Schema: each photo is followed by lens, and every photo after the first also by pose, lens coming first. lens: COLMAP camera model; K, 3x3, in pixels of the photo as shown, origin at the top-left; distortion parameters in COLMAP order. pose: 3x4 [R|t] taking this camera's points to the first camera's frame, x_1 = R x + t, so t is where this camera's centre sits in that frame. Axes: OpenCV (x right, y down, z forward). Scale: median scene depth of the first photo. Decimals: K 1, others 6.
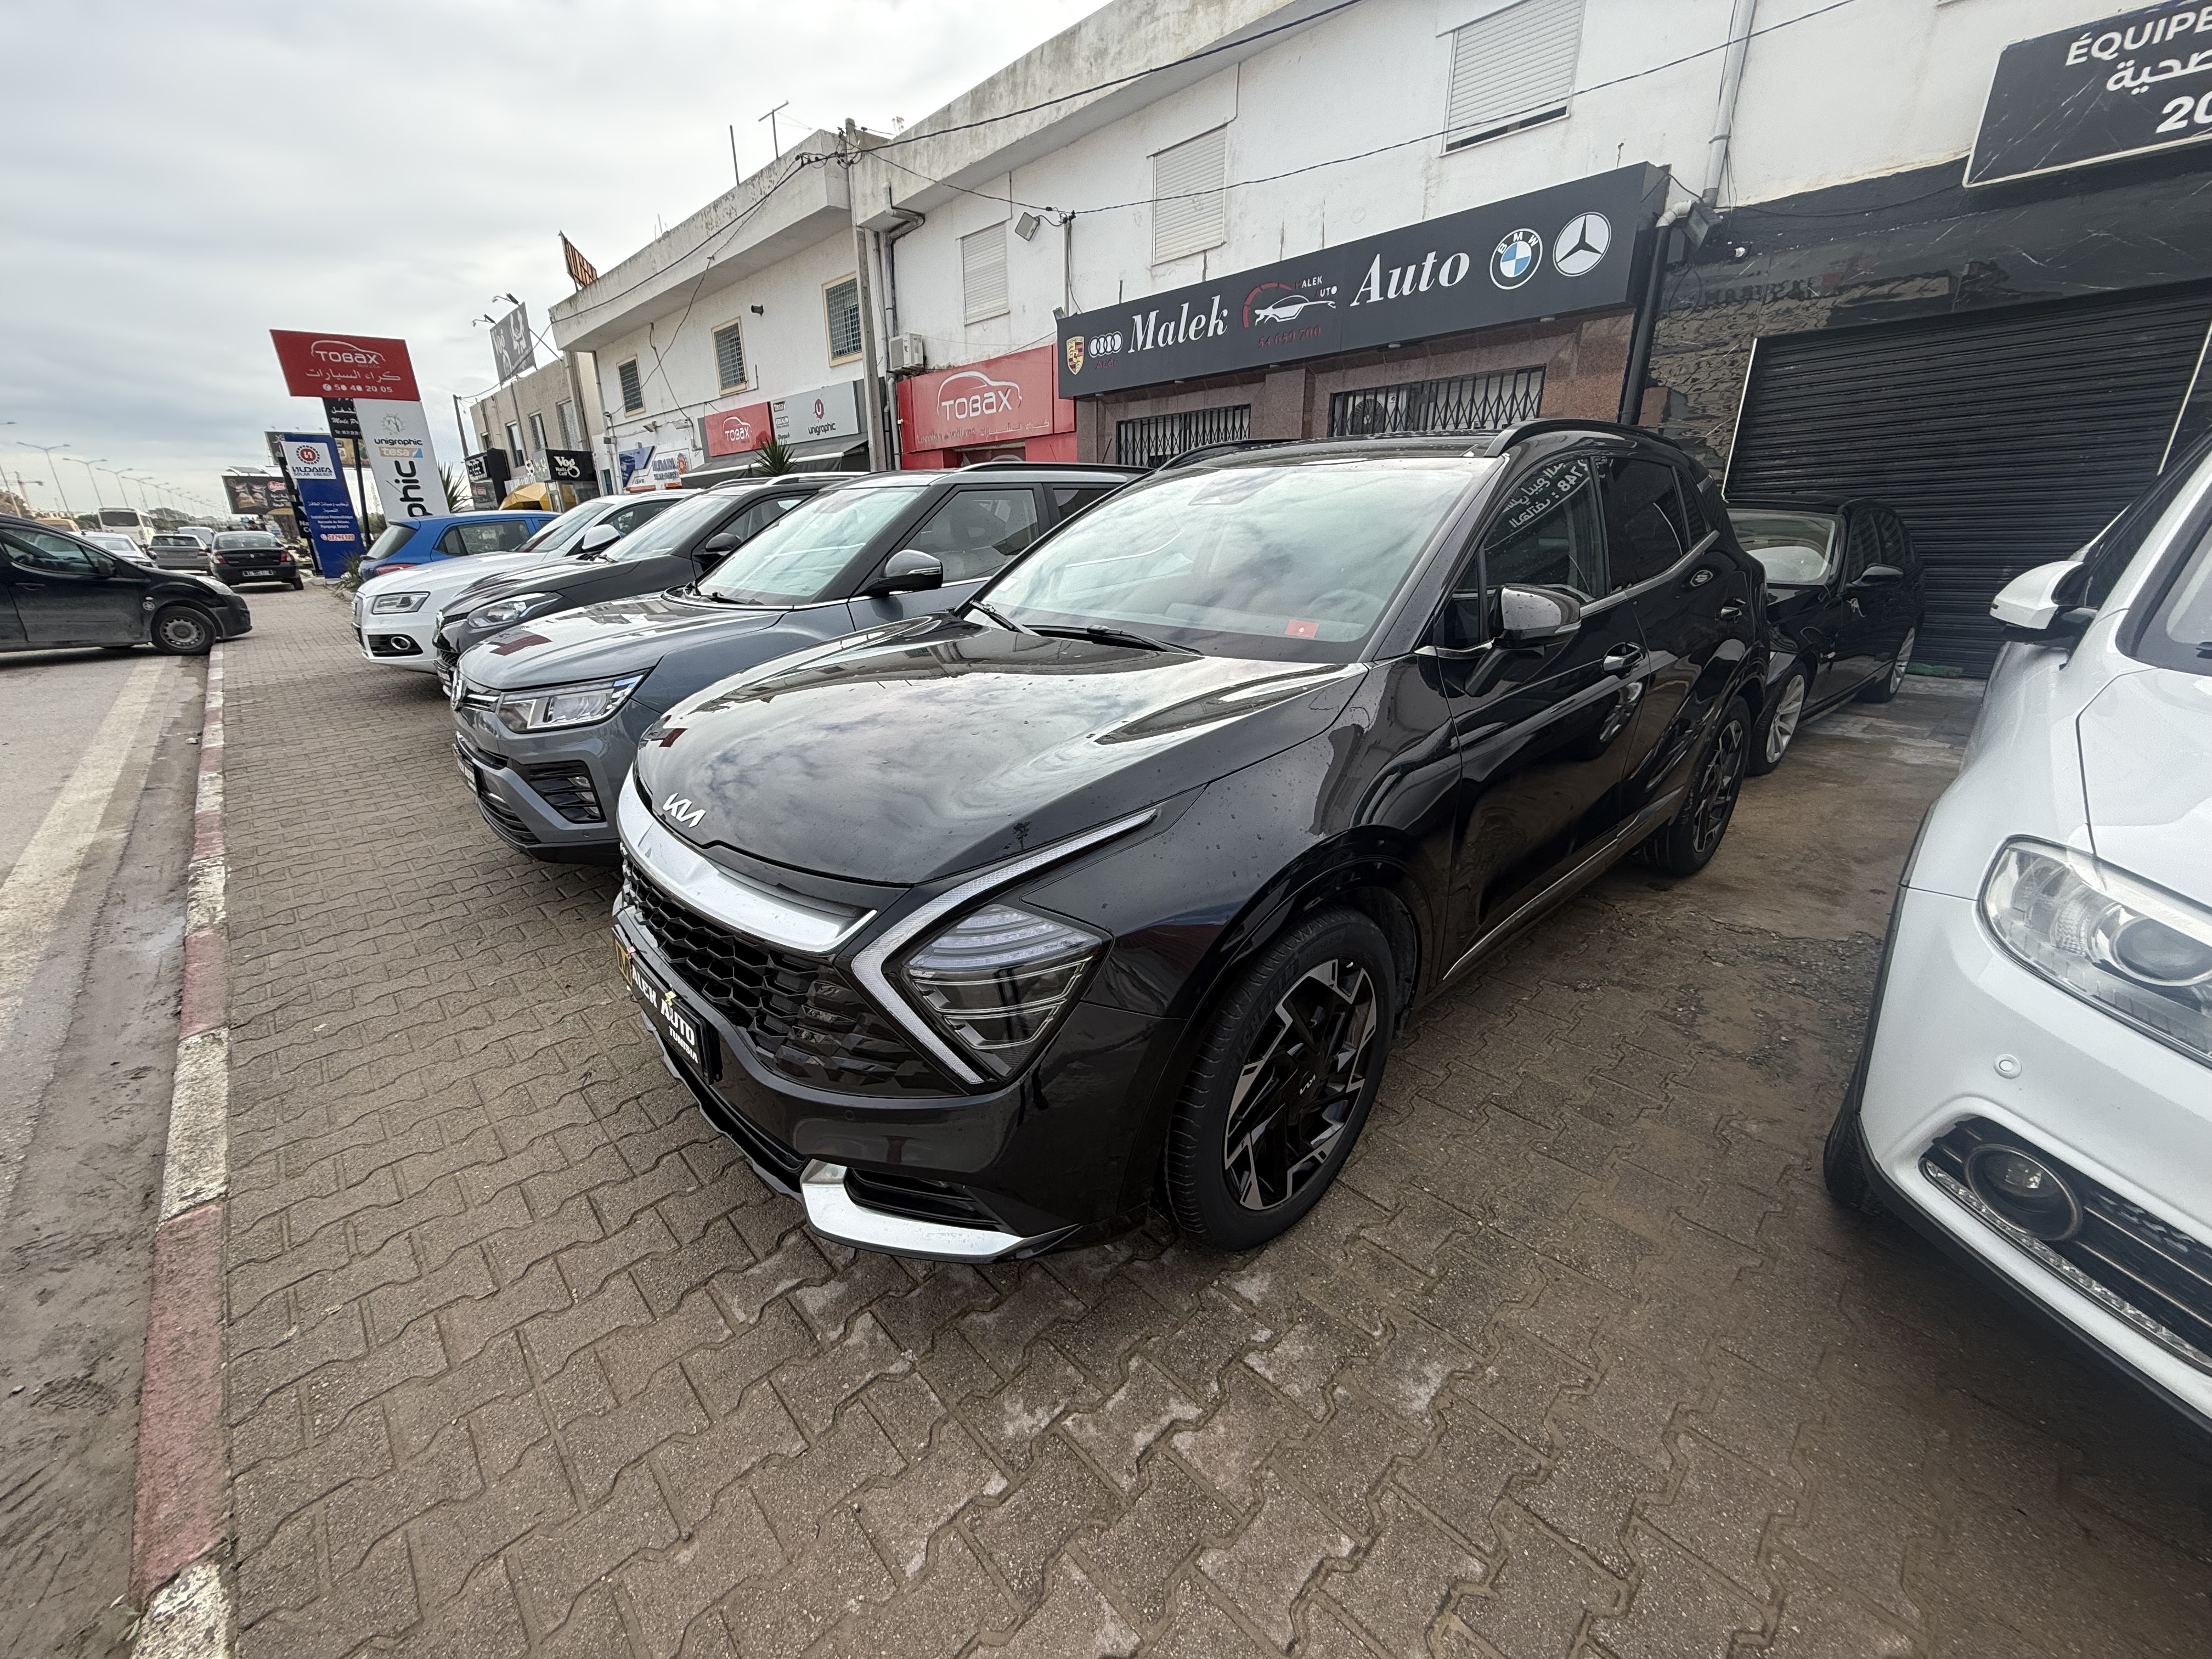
lens RADIAL K [[880.4, 0, 1090.9], [0, 880.4, 831.9], [0, 0, 1]] dist [-0.001523, -0.000938]
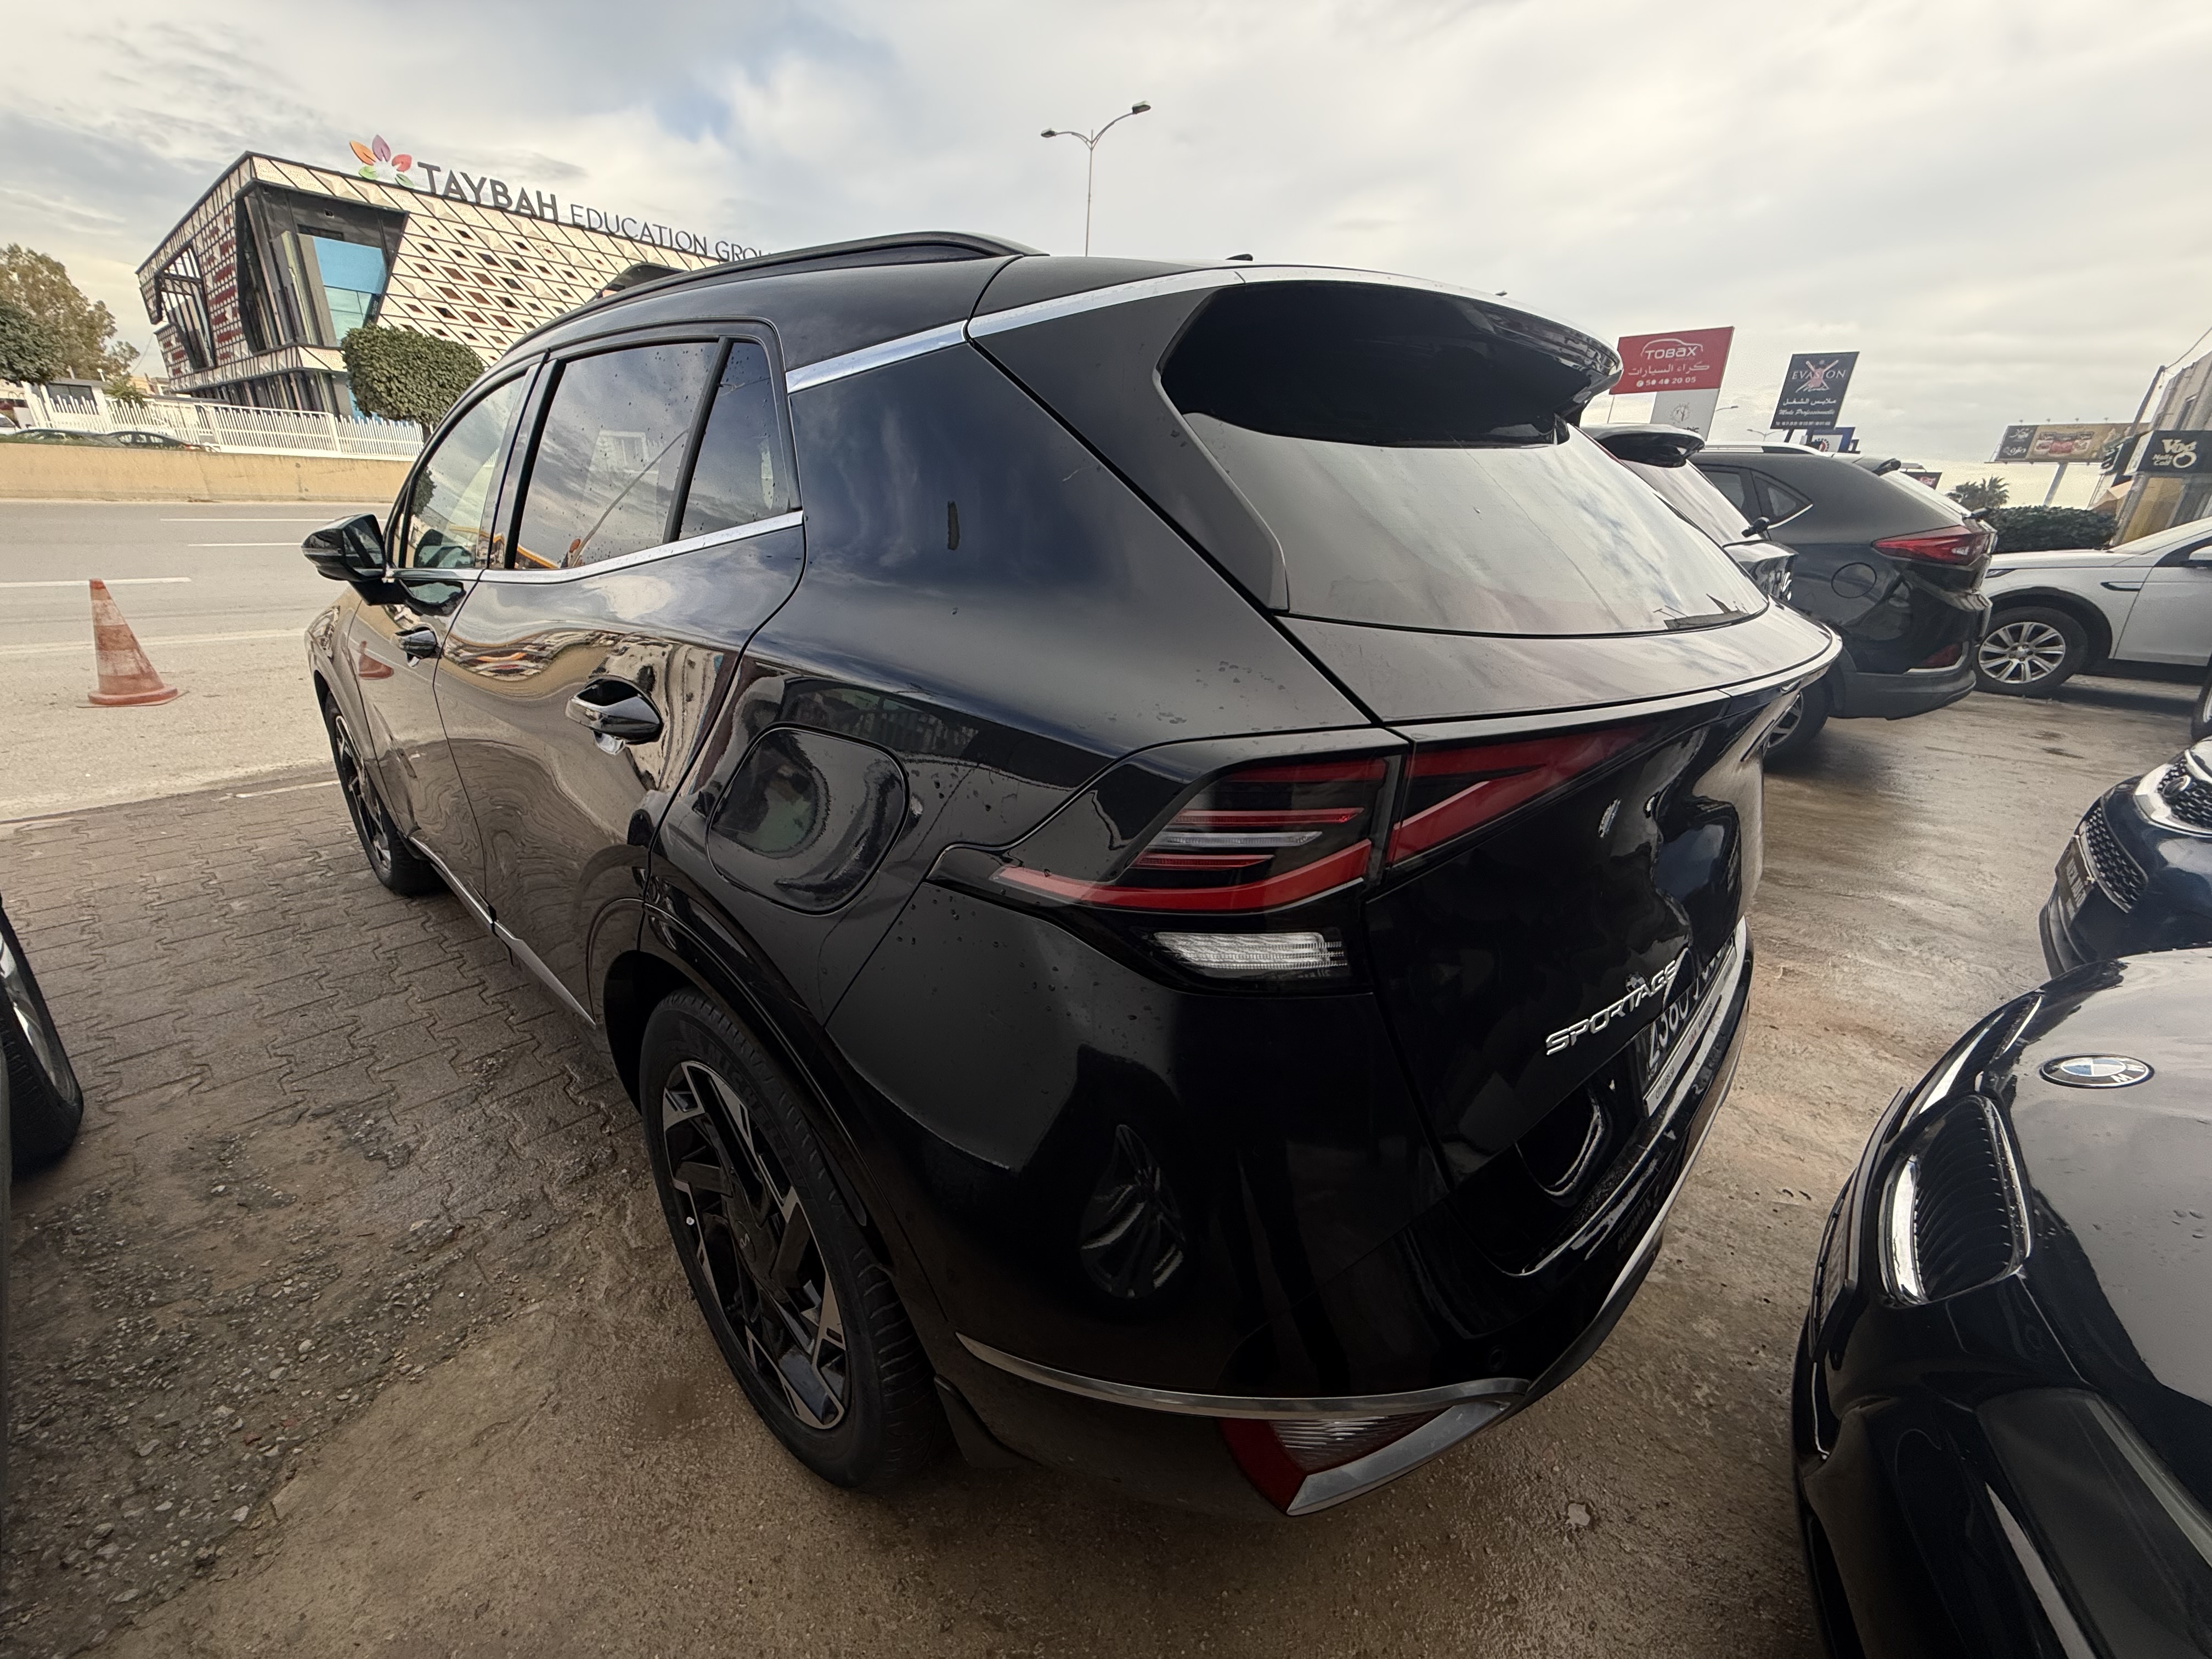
lens RADIAL K [[880.4, 0, 1103.3], [0, 880.4, 838.7], [0, 0, 1]] dist [-0.001523, -0.000938]
pose [[0.083439, 0.377987, -0.922043, 1.642486], [-0.371594, 0.870335, 0.323163, -0.595709], [0.924638, 0.315662, 0.213077, 1.671594]]
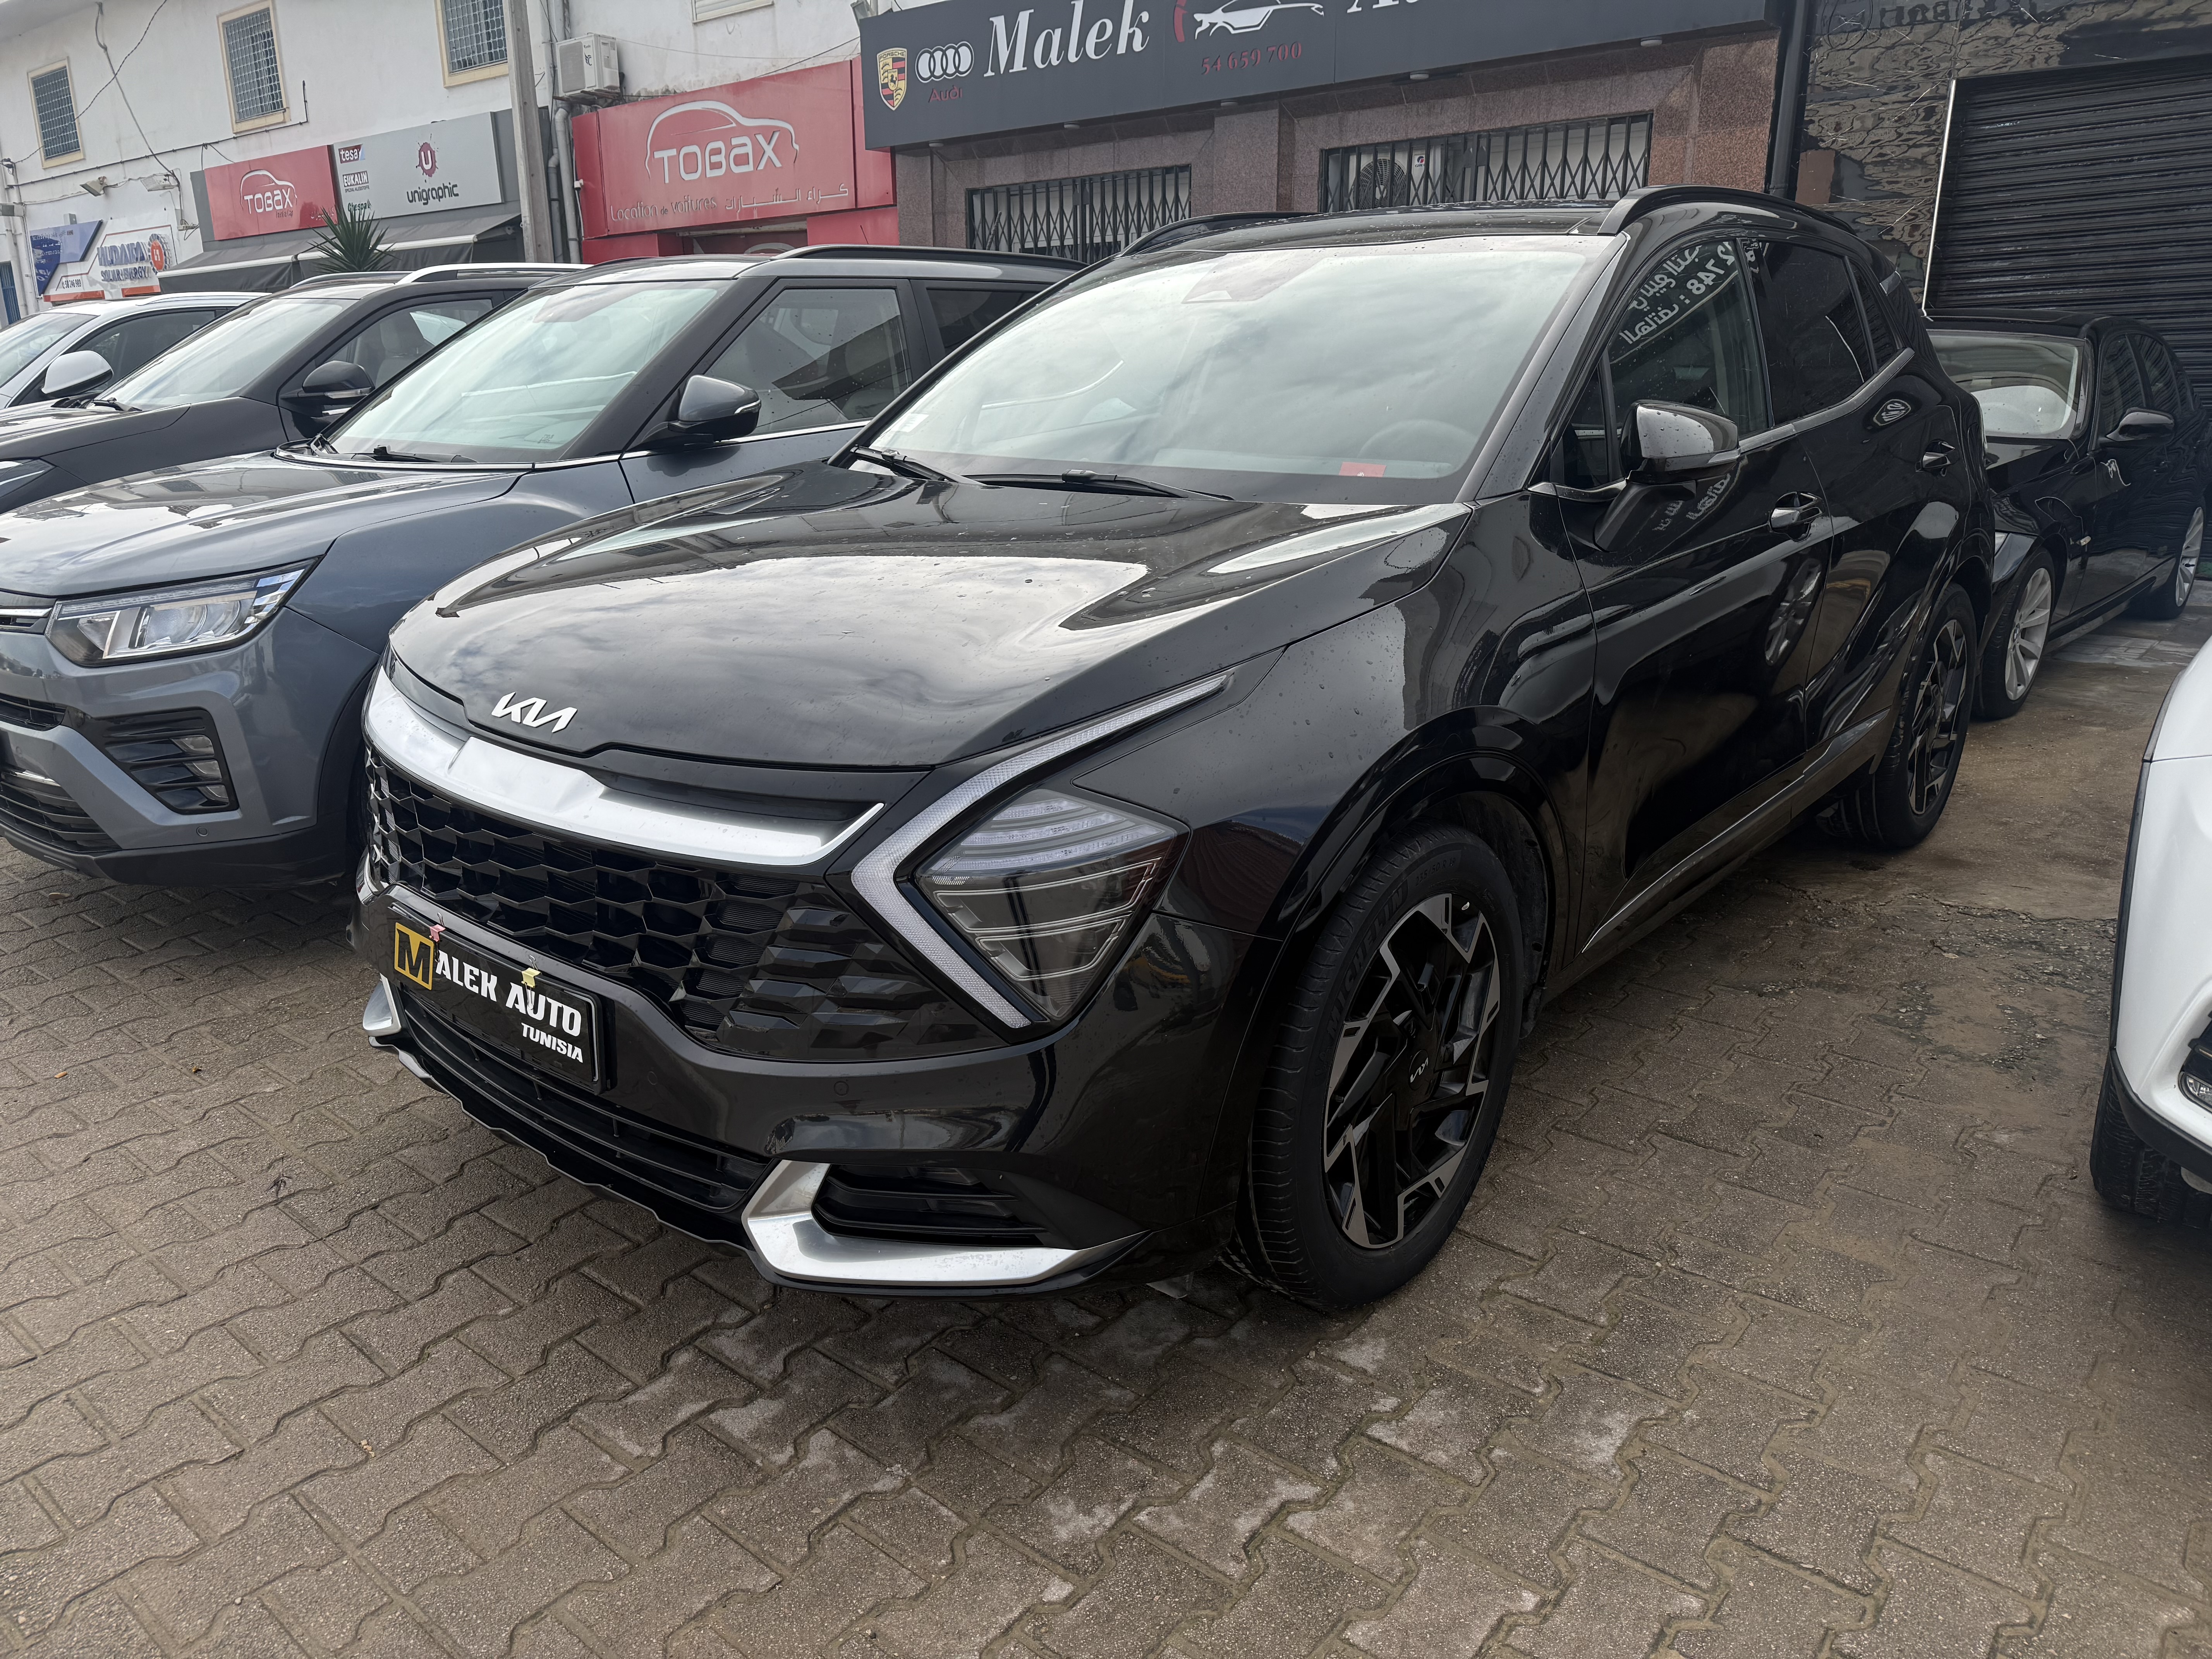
lens RADIAL K [[1570.3, 0, 1094.4], [0, 1570.3, 820.4], [0, 0, 1]] dist [0.016945, -0.025928]
pose [[0.992524, -0.030786, 0.118107, -0.142502], [0.037469, 0.997795, -0.054786, 0.119394], [-0.116160, 0.058802, 0.991488, -0.225095]]
